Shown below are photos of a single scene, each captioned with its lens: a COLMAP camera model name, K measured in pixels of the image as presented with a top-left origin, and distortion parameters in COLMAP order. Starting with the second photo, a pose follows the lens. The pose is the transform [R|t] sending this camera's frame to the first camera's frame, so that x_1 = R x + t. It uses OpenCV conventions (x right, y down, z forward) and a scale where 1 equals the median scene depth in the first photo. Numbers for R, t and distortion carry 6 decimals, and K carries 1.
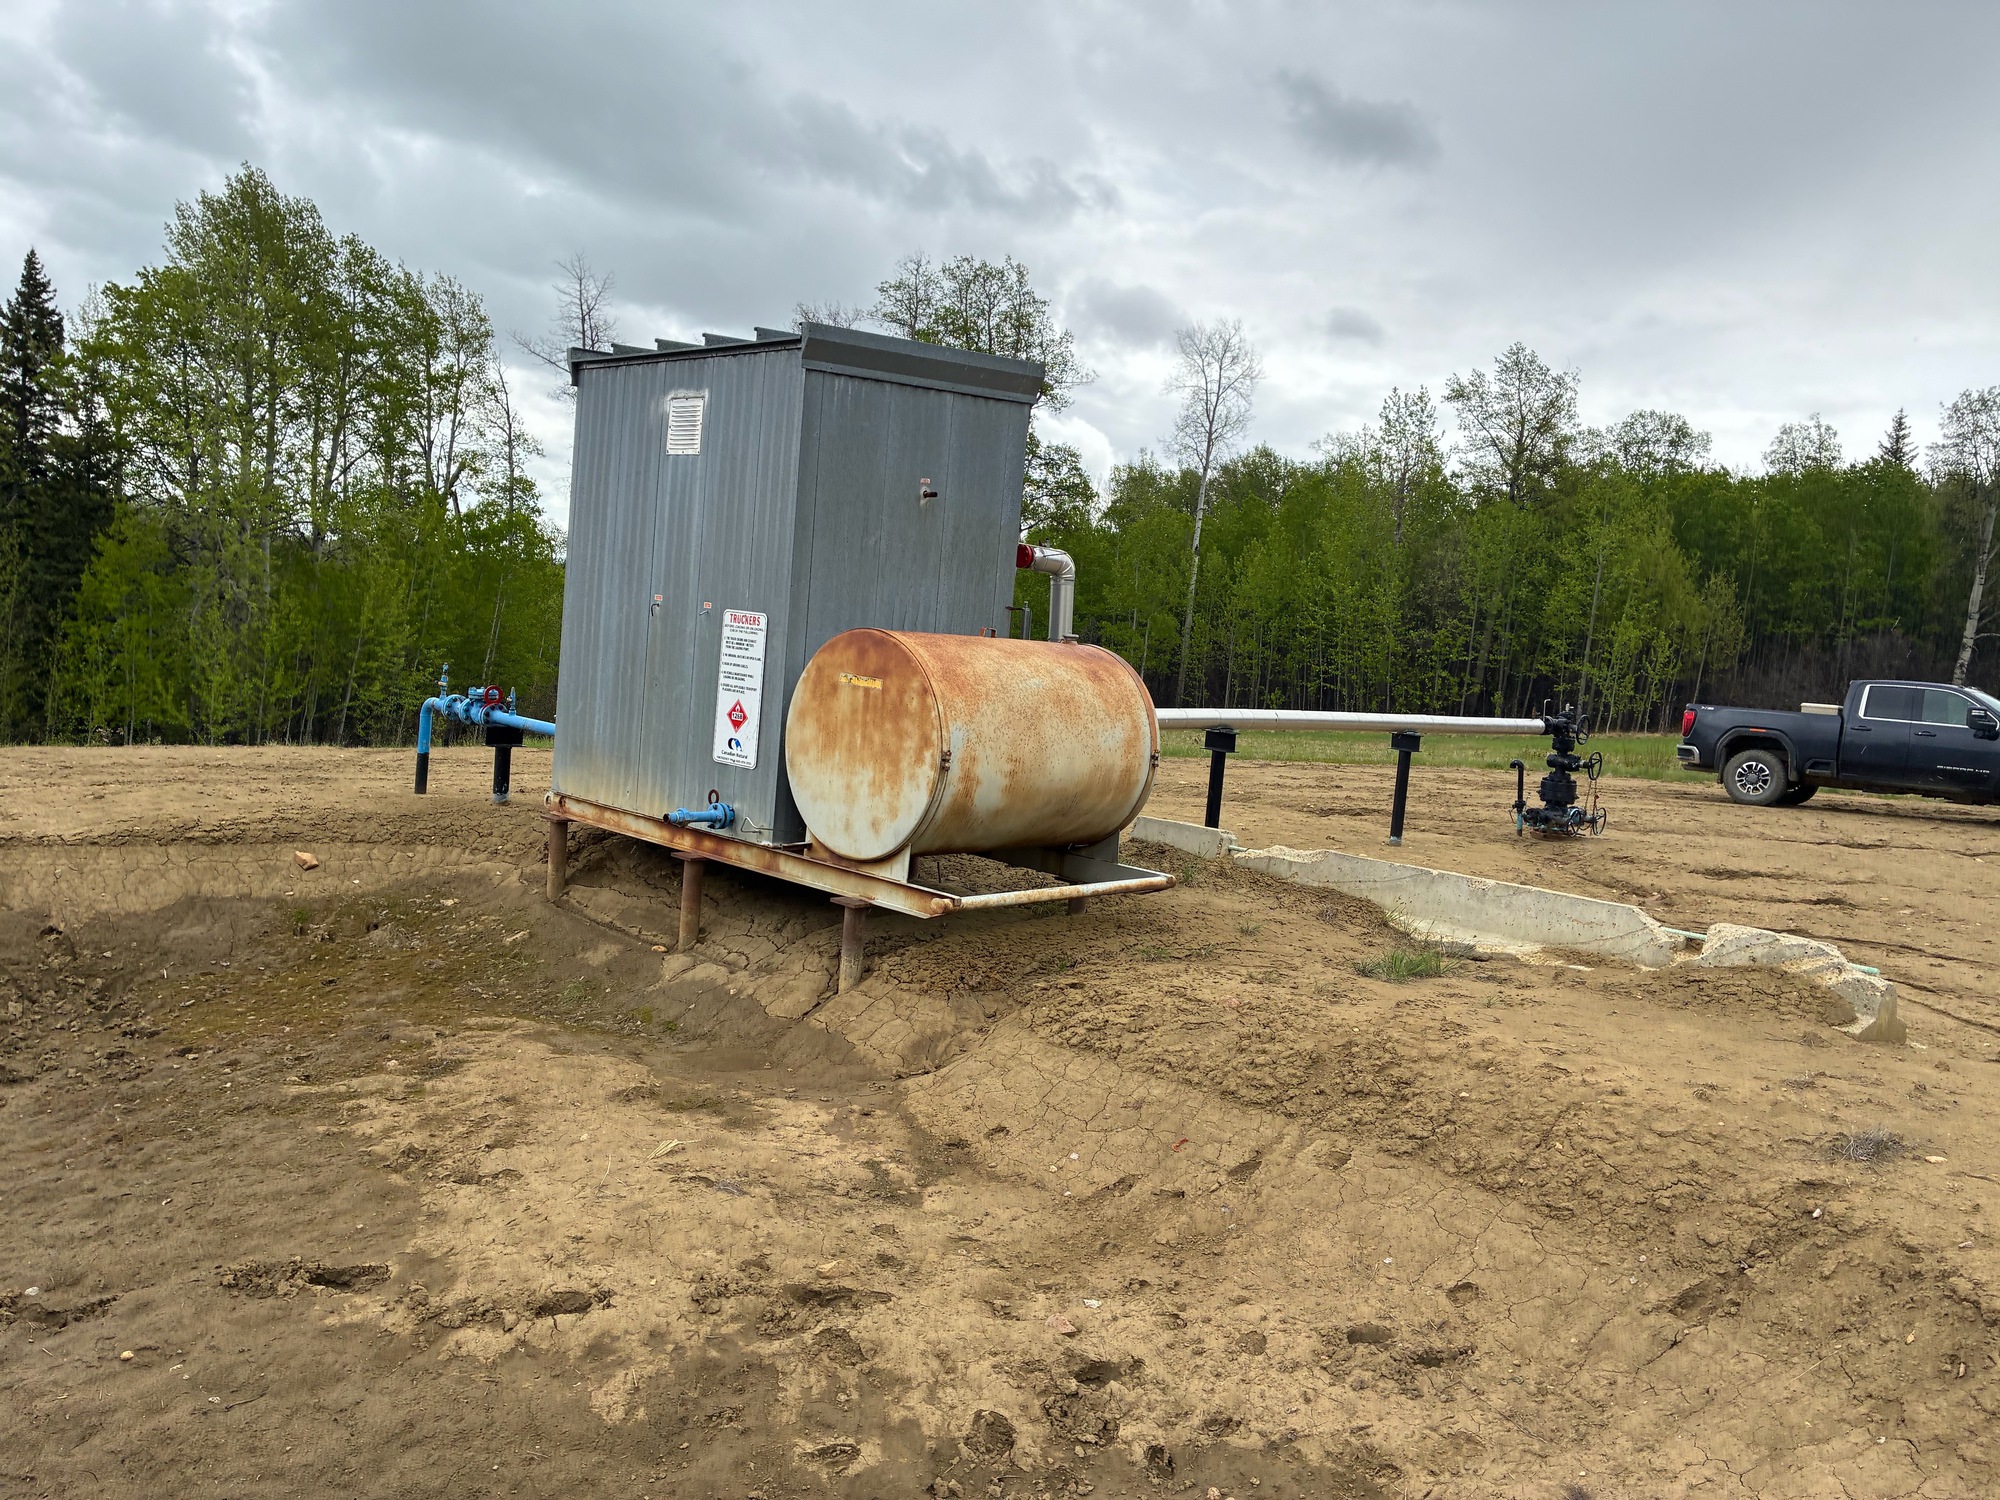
lens RADIAL K [[1519.5, 0, 1022.8], [0, 1519.5, 741.4], [0, 0, 1]] dist [0.025966, -0.006061]
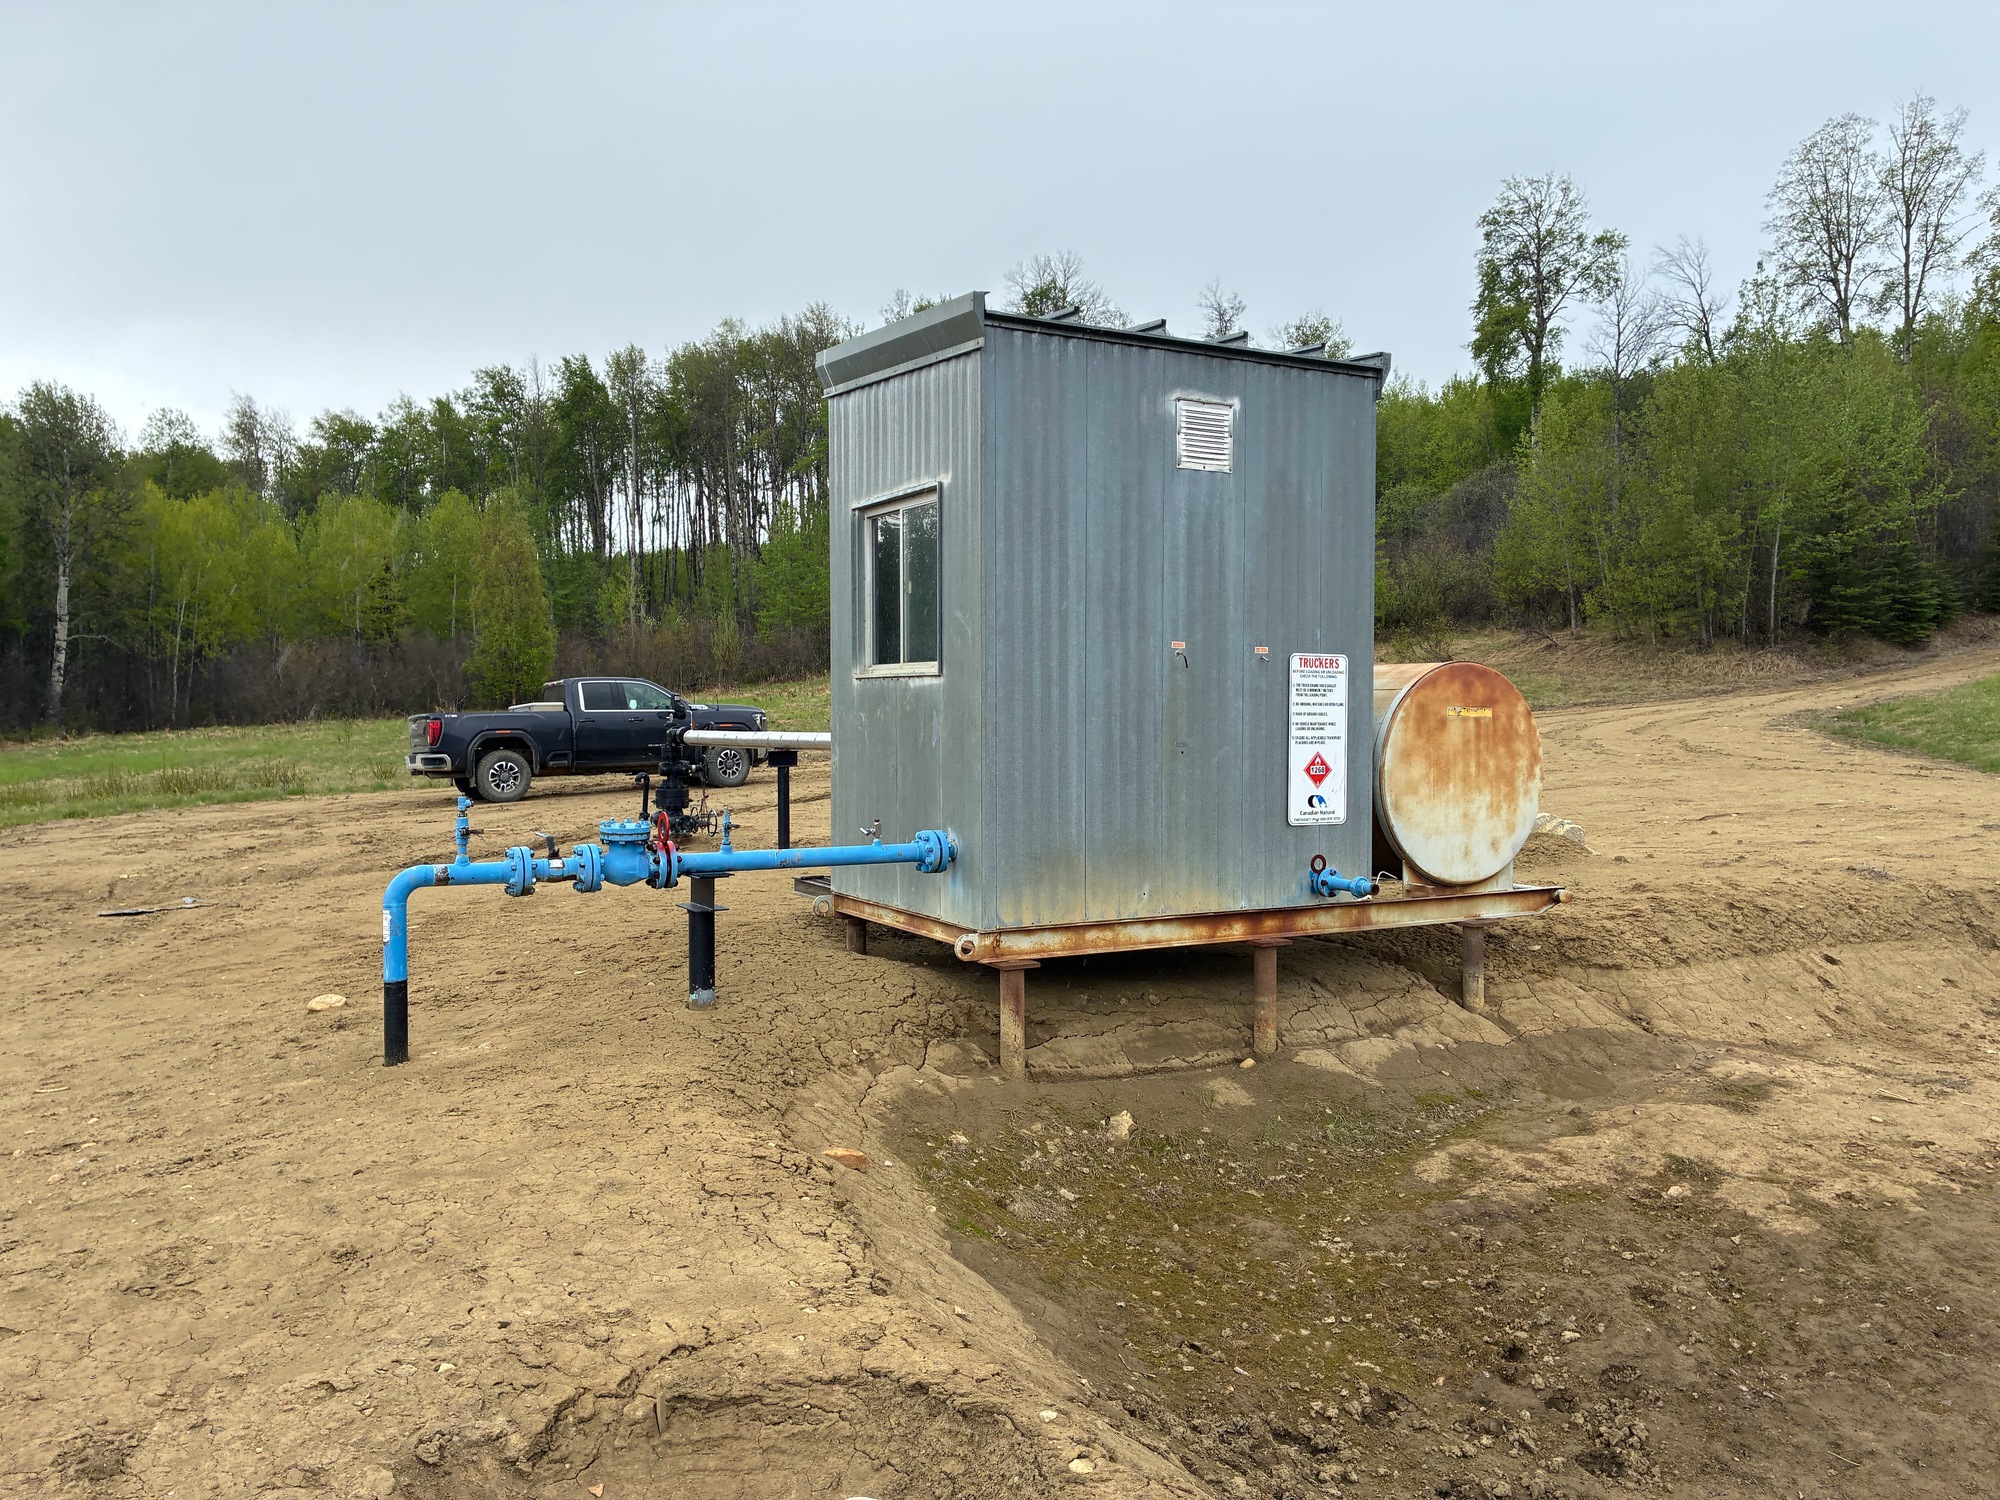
lens RADIAL K [[1522.1, 0, 992.7], [0, 1522.1, 766.4], [0, 0, 1]] dist [0.021853, -0.004964]
pose [[0.340692, -0.121211, 0.932329, -1.101929], [0.105010, 0.990356, 0.090382, -0.121228], [-0.934292, 0.067111, 0.350135, 0.865711]]
